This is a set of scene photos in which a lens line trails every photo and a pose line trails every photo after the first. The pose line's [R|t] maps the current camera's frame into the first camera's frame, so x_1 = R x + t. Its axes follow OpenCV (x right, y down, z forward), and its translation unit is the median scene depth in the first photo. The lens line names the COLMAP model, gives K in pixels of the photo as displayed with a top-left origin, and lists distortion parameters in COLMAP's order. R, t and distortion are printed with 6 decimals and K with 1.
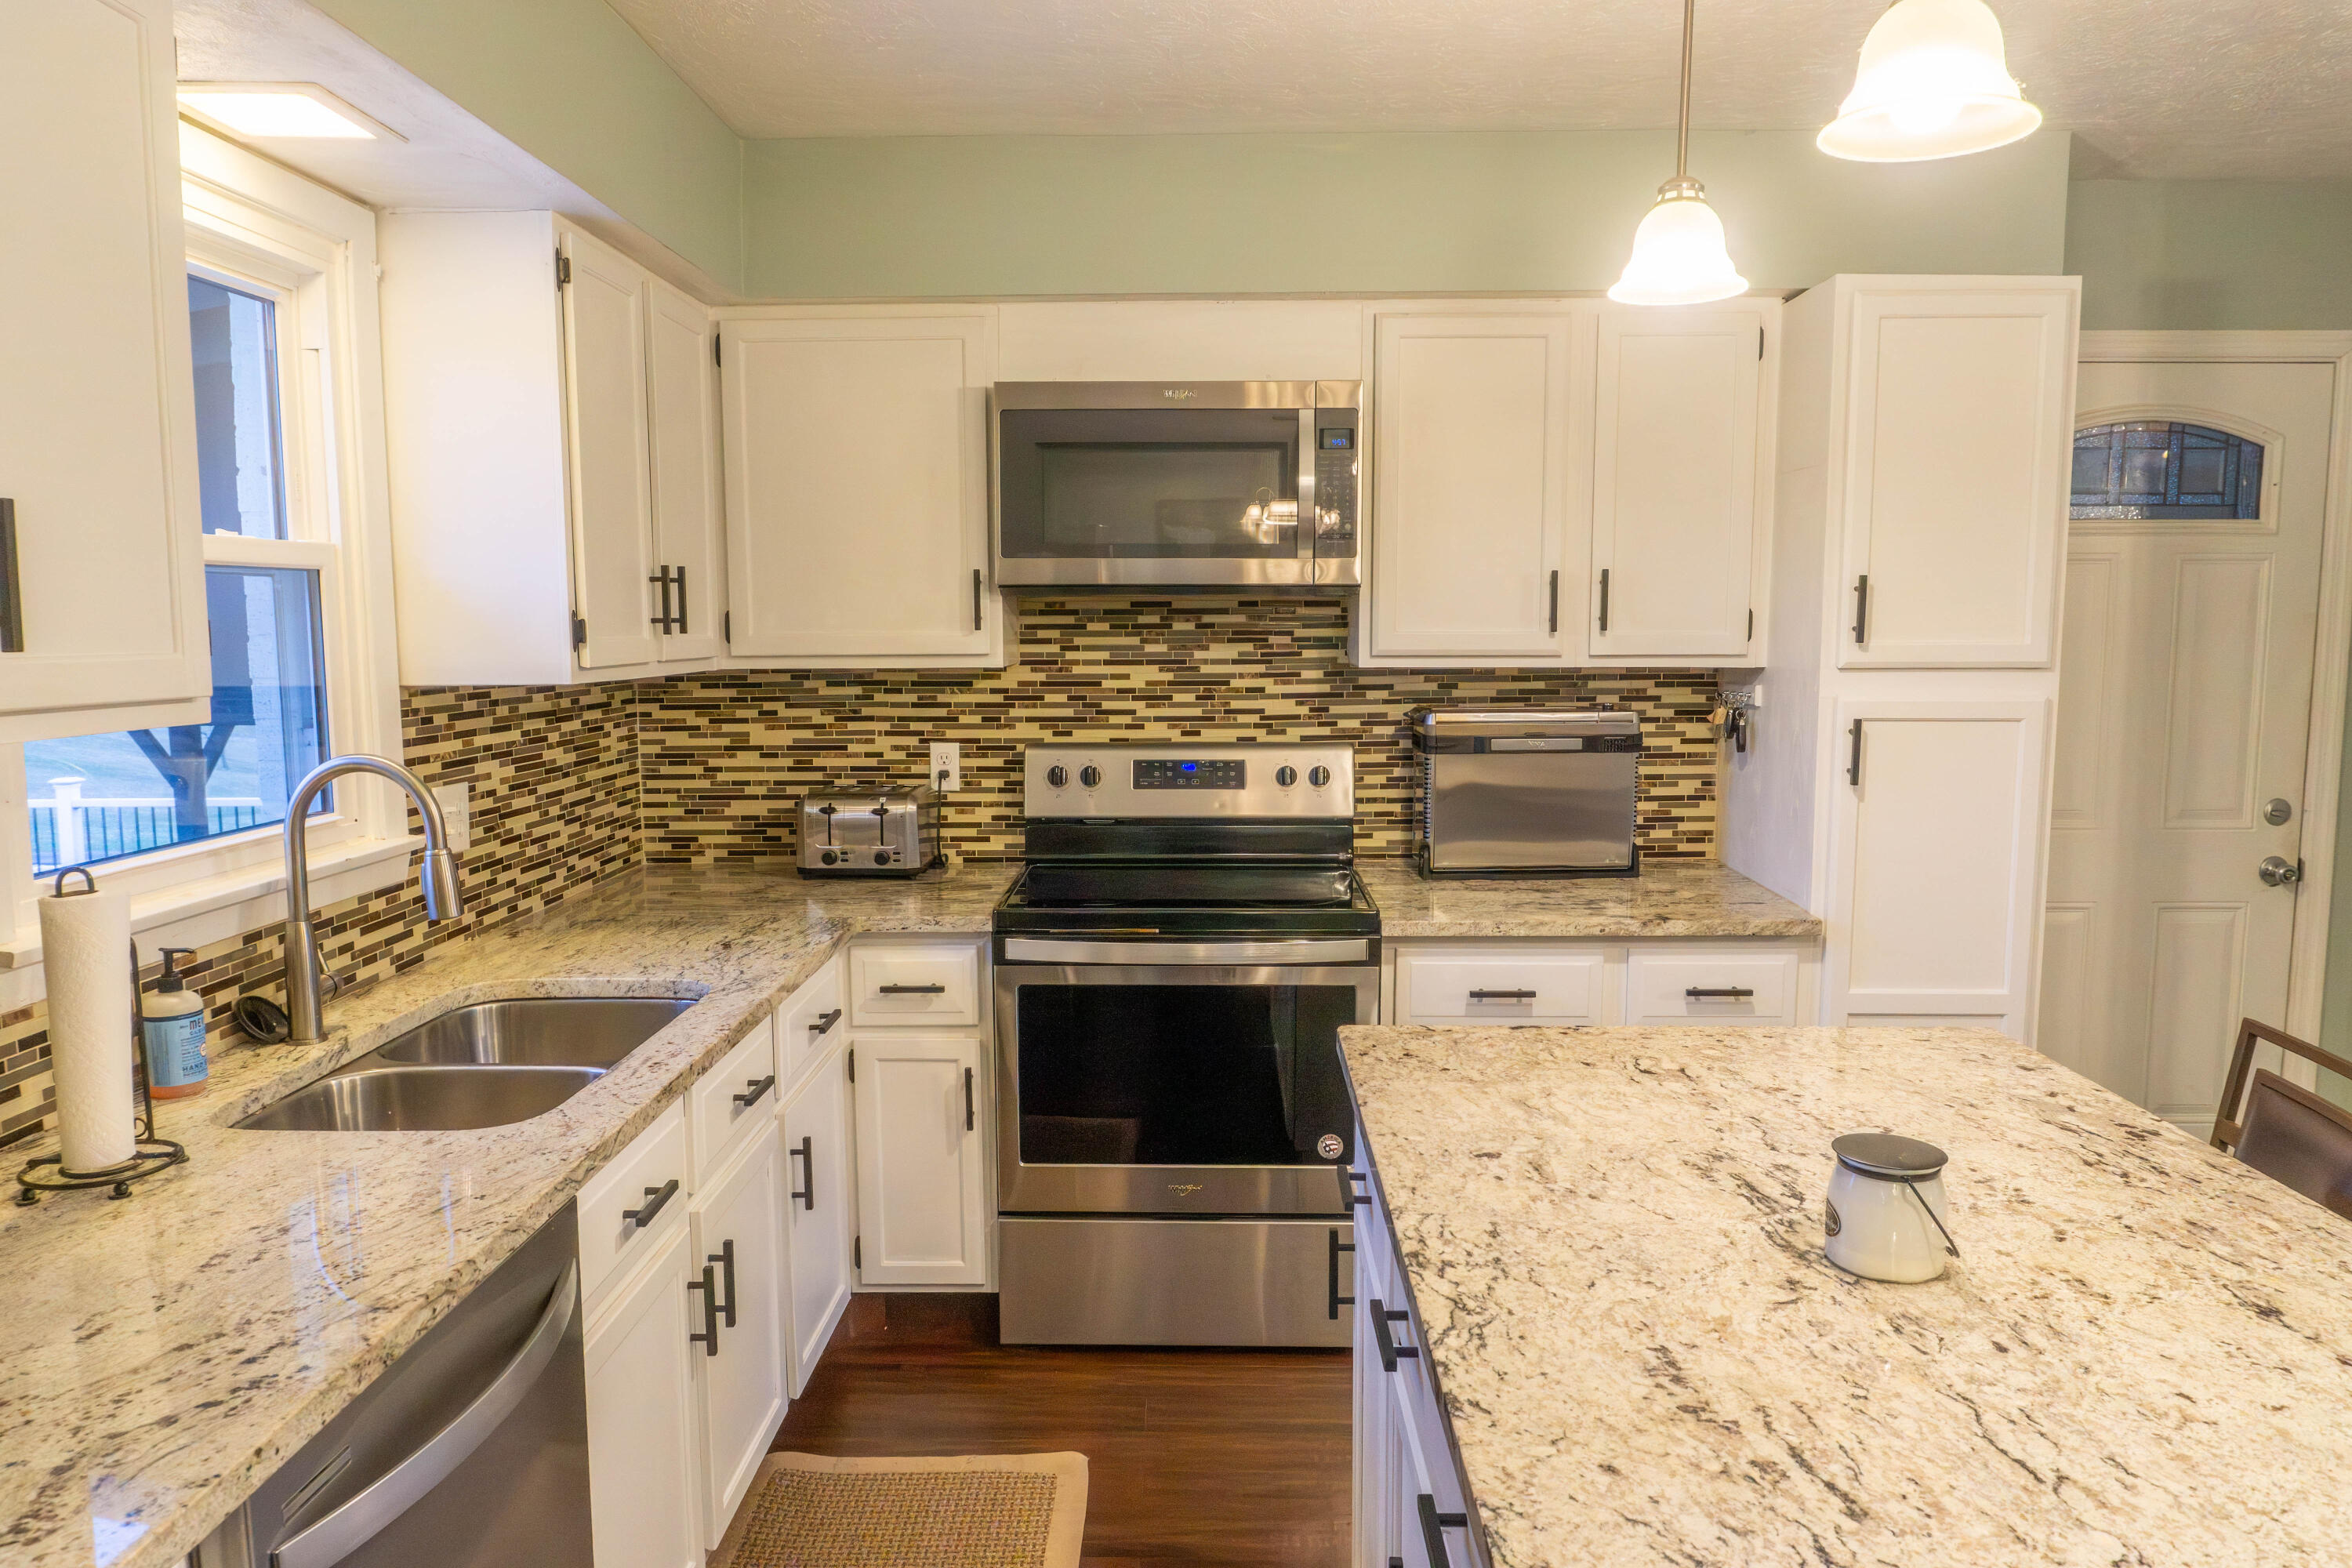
lens RADIAL K [[1581.8, 0, 1176.0], [0, 1581.8, 784.0], [0, 0, 1]] dist [-0.015297, -0.002550]
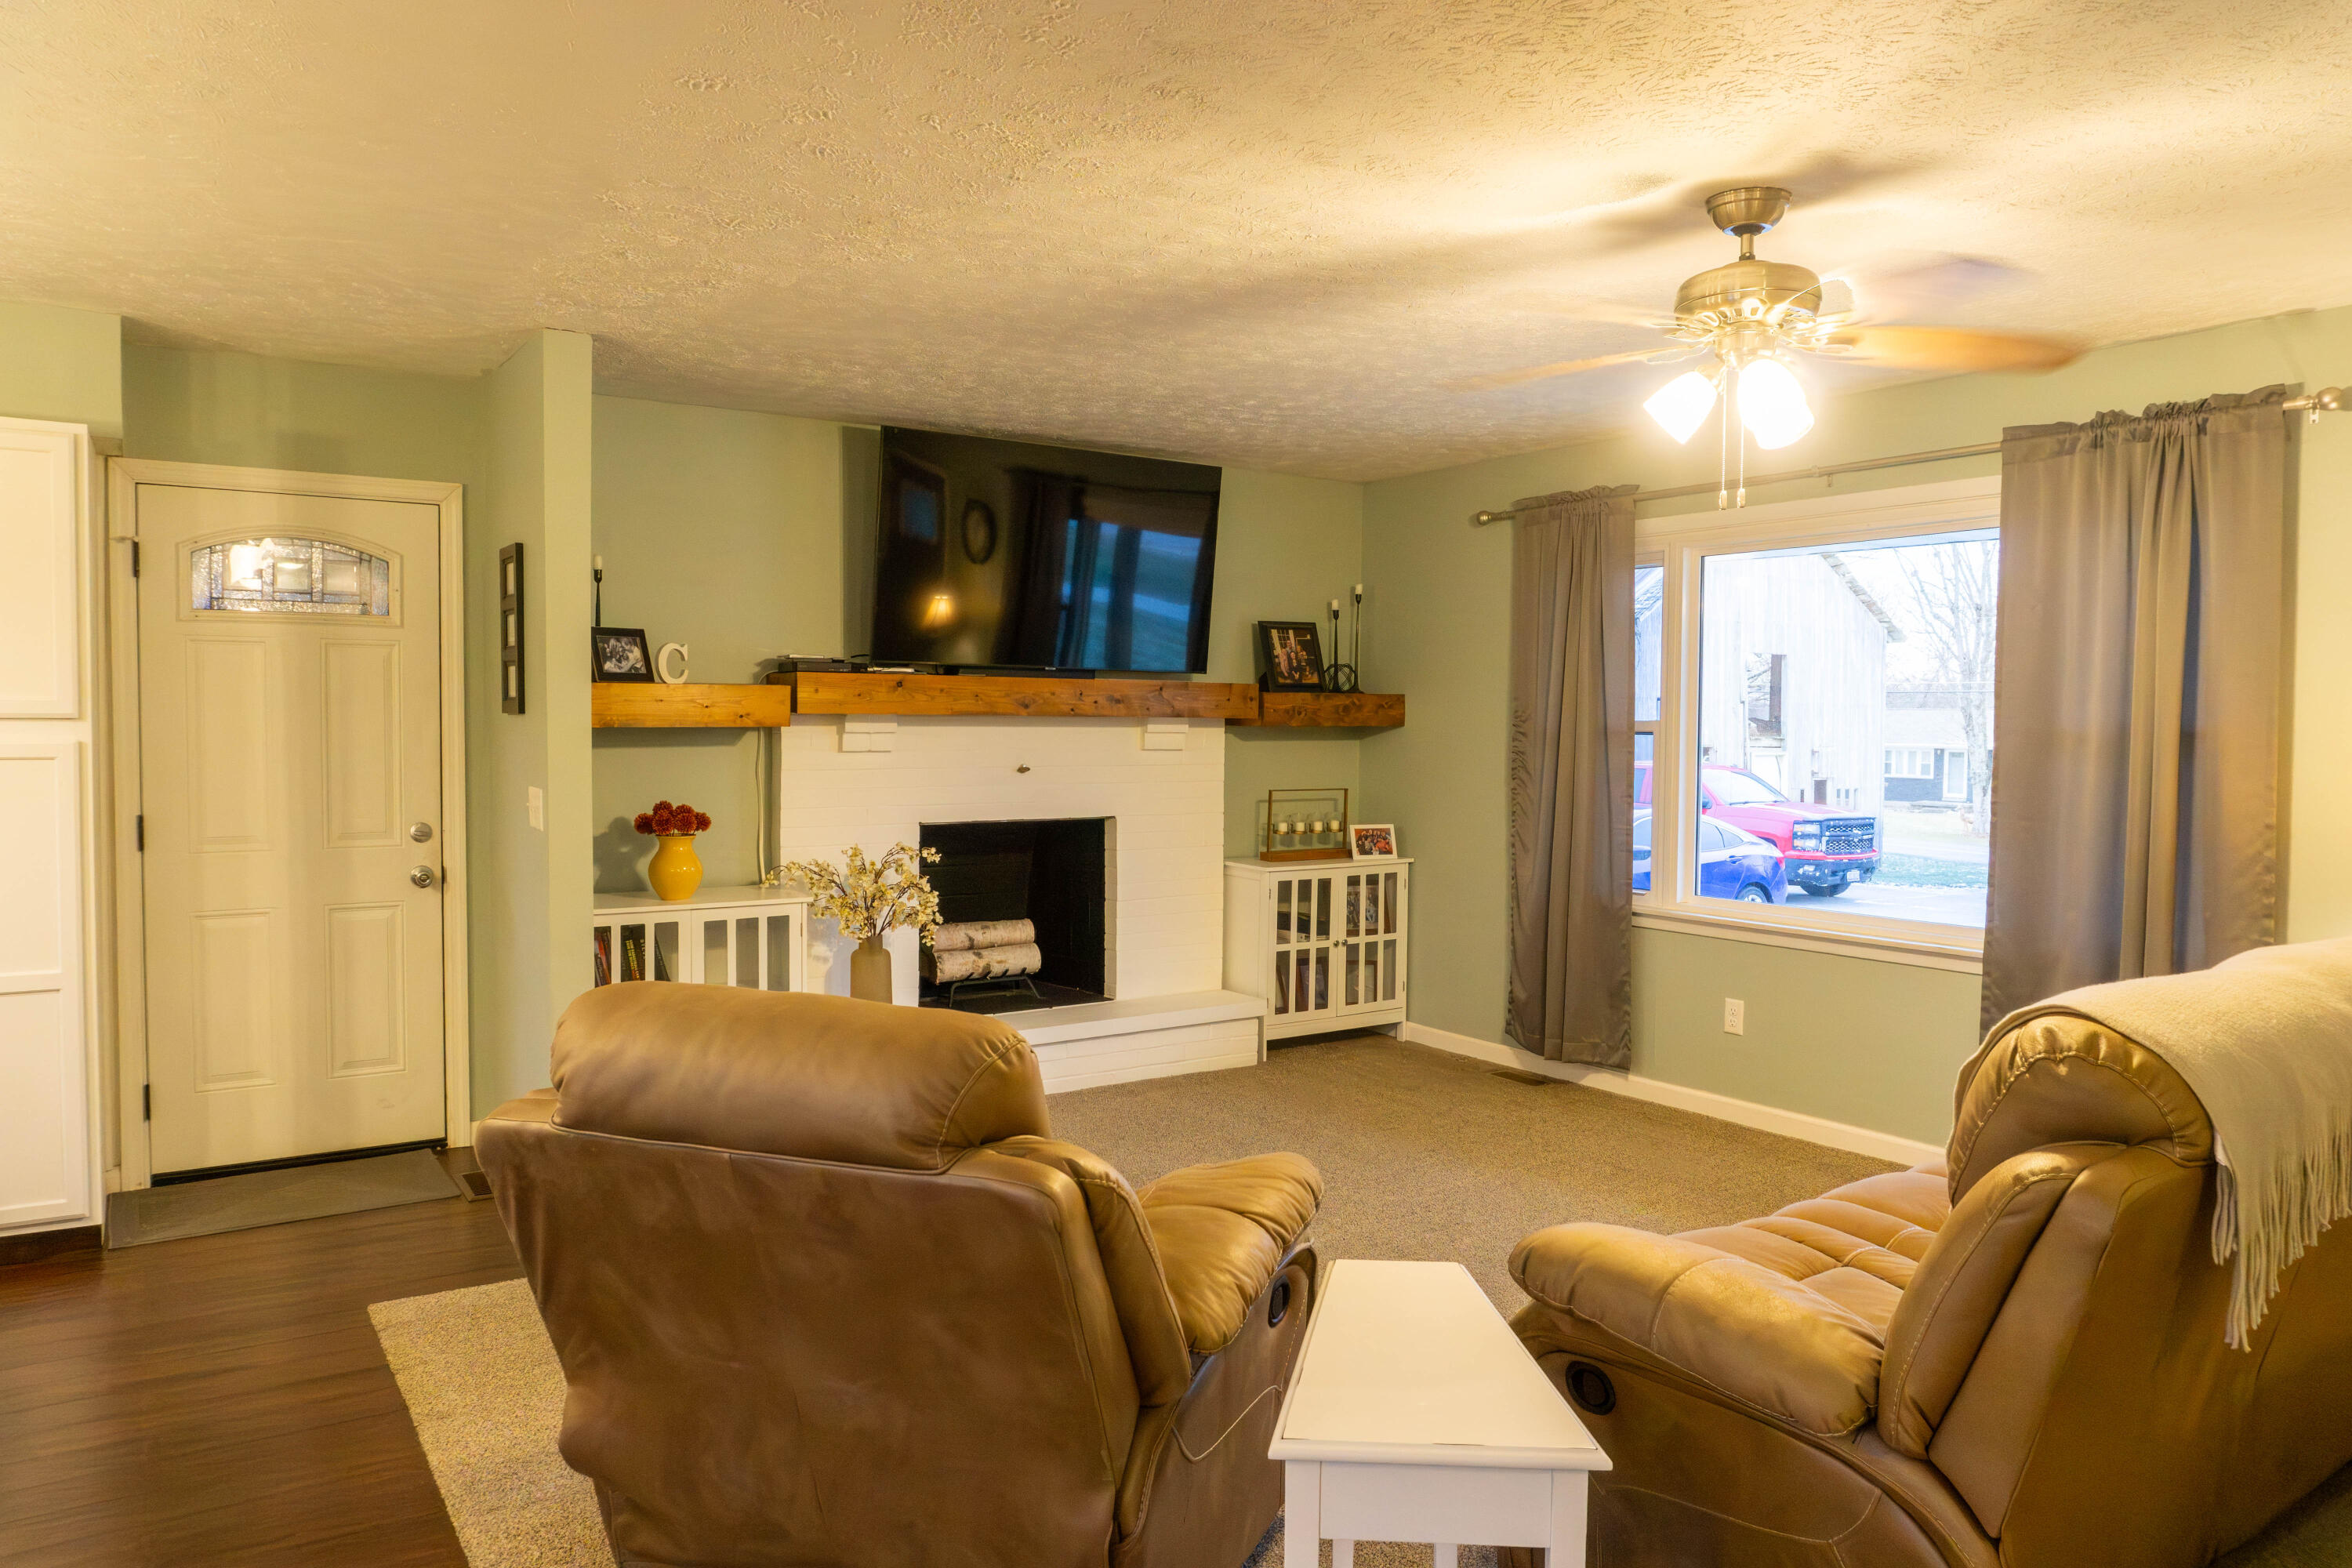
lens RADIAL K [[1601.6, 0, 1176.0], [0, 1601.6, 784.0], [0, 0, 1]] dist [-0.002249, -0.032837]
pose [[0.823785, -0.013178, 0.566749, 0.482655], [0.048312, 0.997725, -0.047024, 0.074940], [-0.564840, 0.066118, 0.822548, -0.516217]]
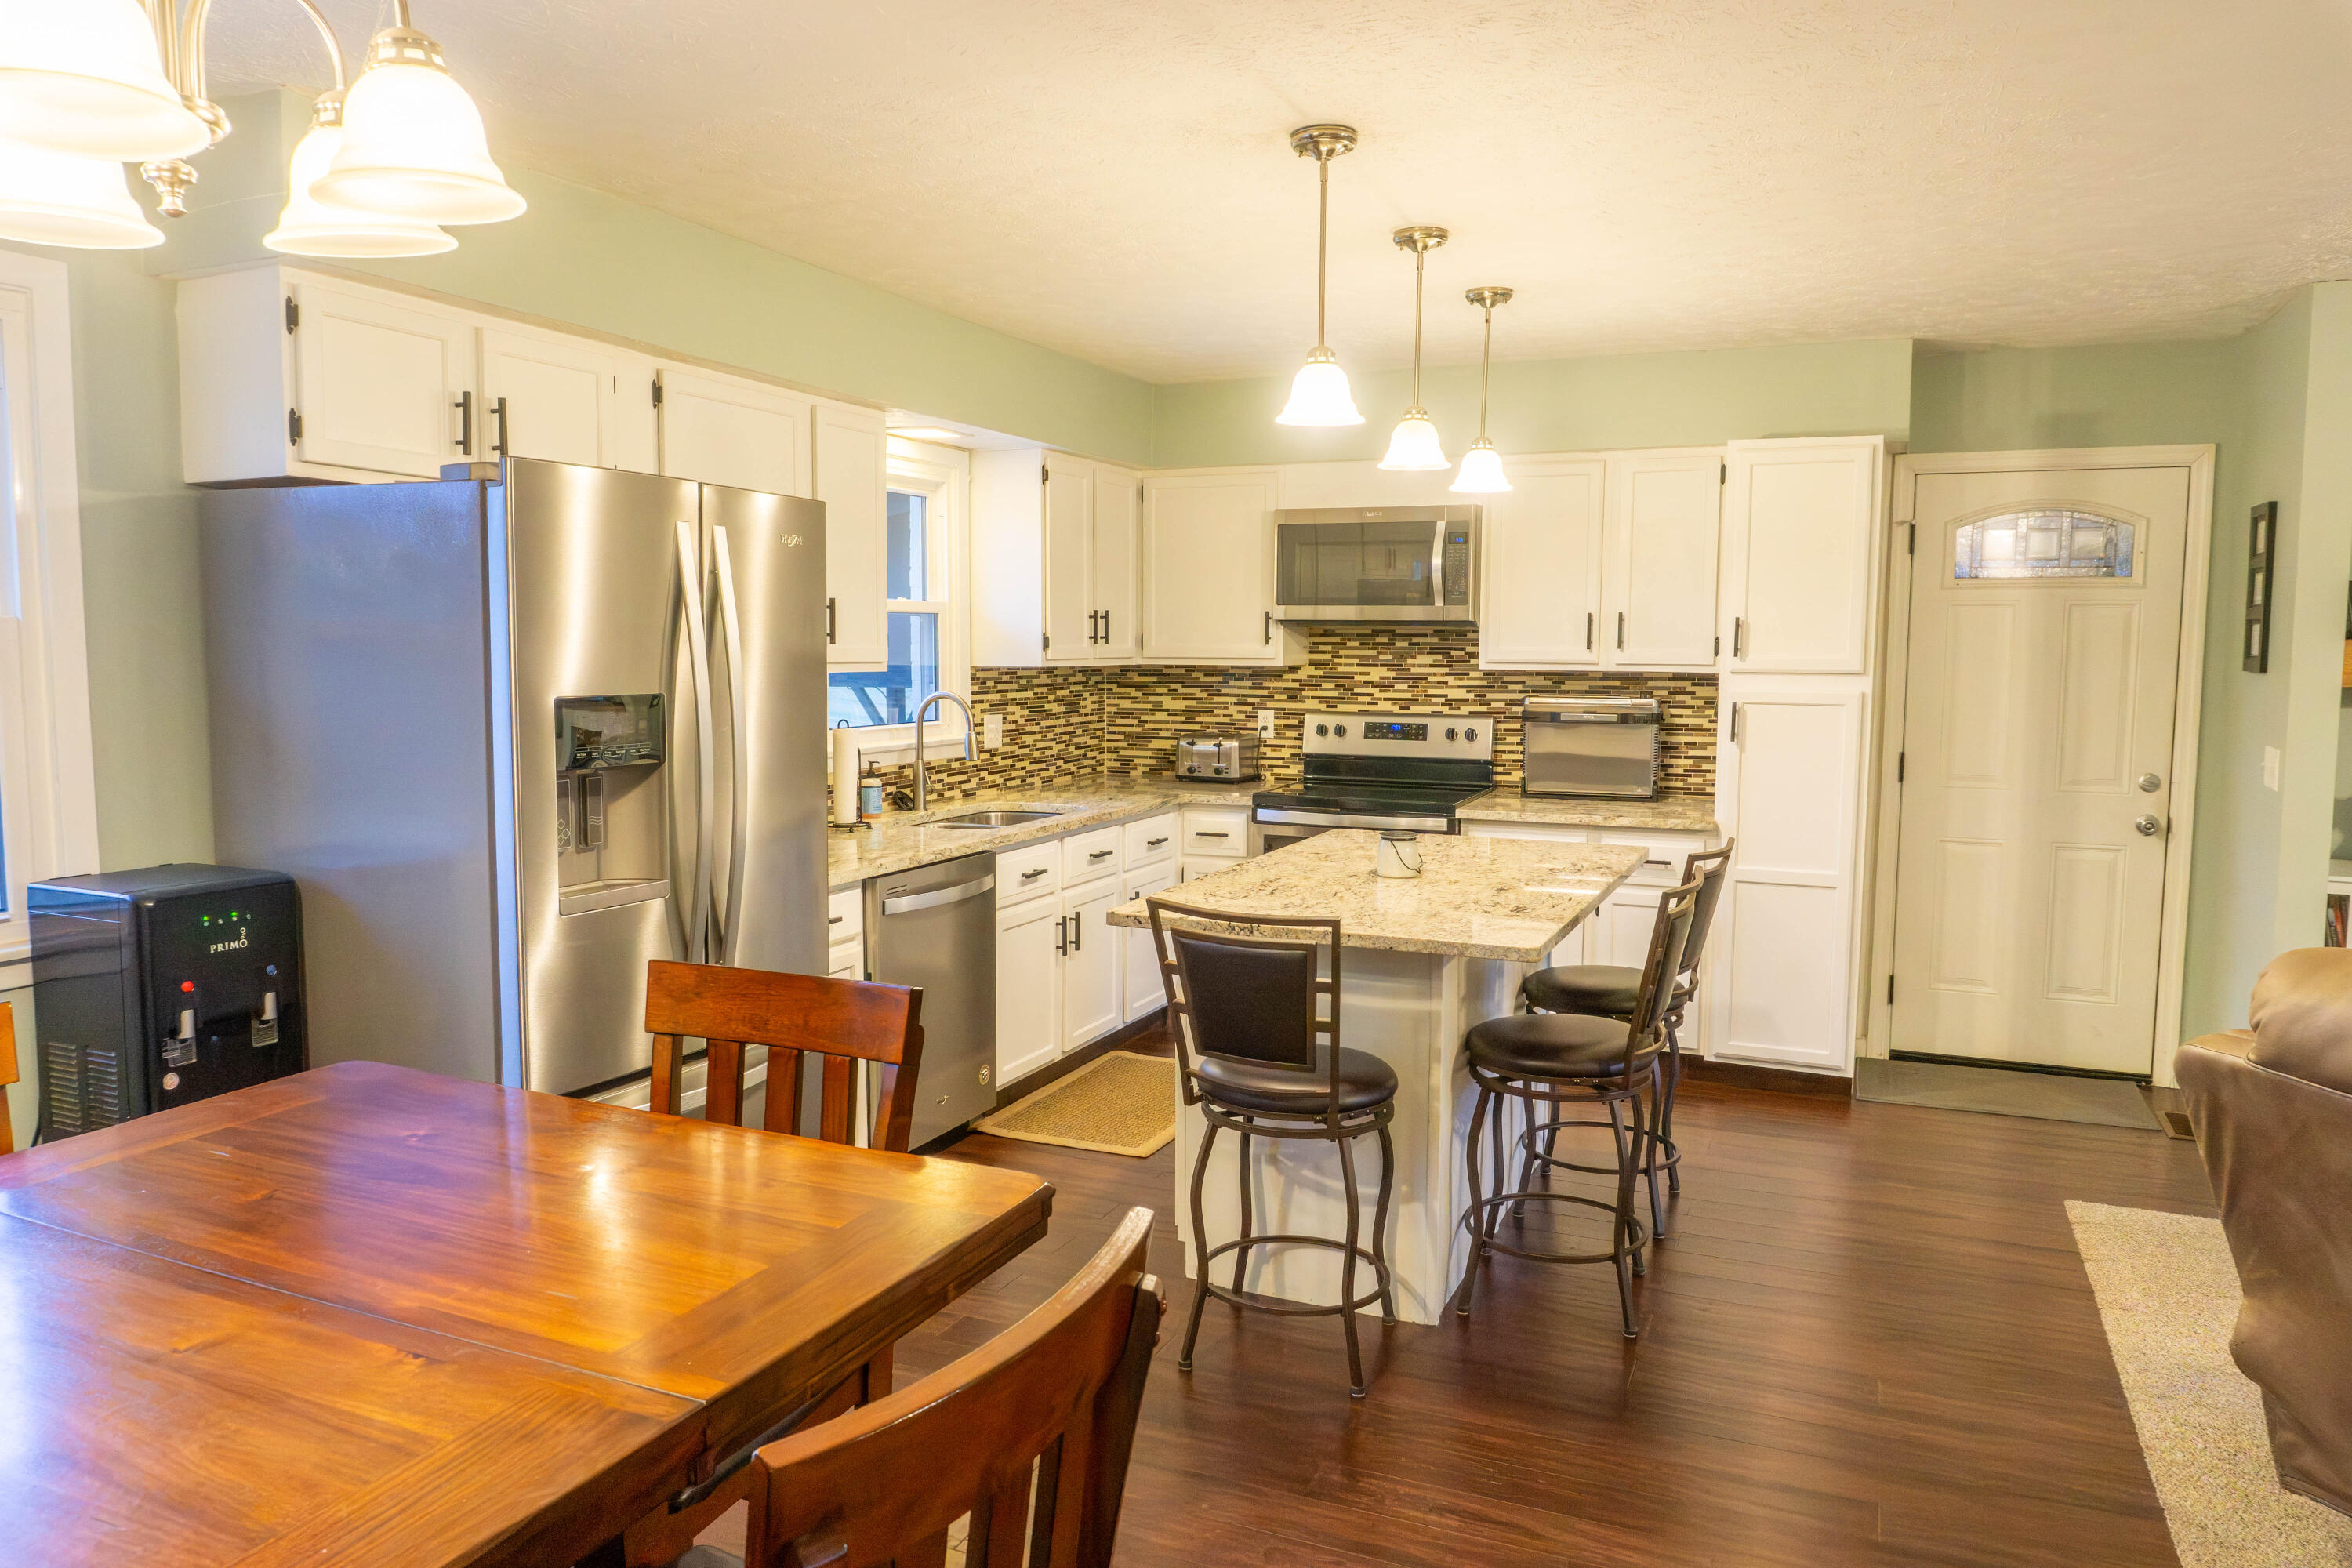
lens RADIAL K [[1581.8, 0, 1176.0], [0, 1581.8, 784.0], [0, 0, 1]] dist [-0.015297, -0.002550]
pose [[0.922277, 0.044467, -0.383963, 0.459009], [-0.049647, 0.998760, -0.003585, 0.070265], [0.383328, 0.022369, 0.923341, -0.674984]]
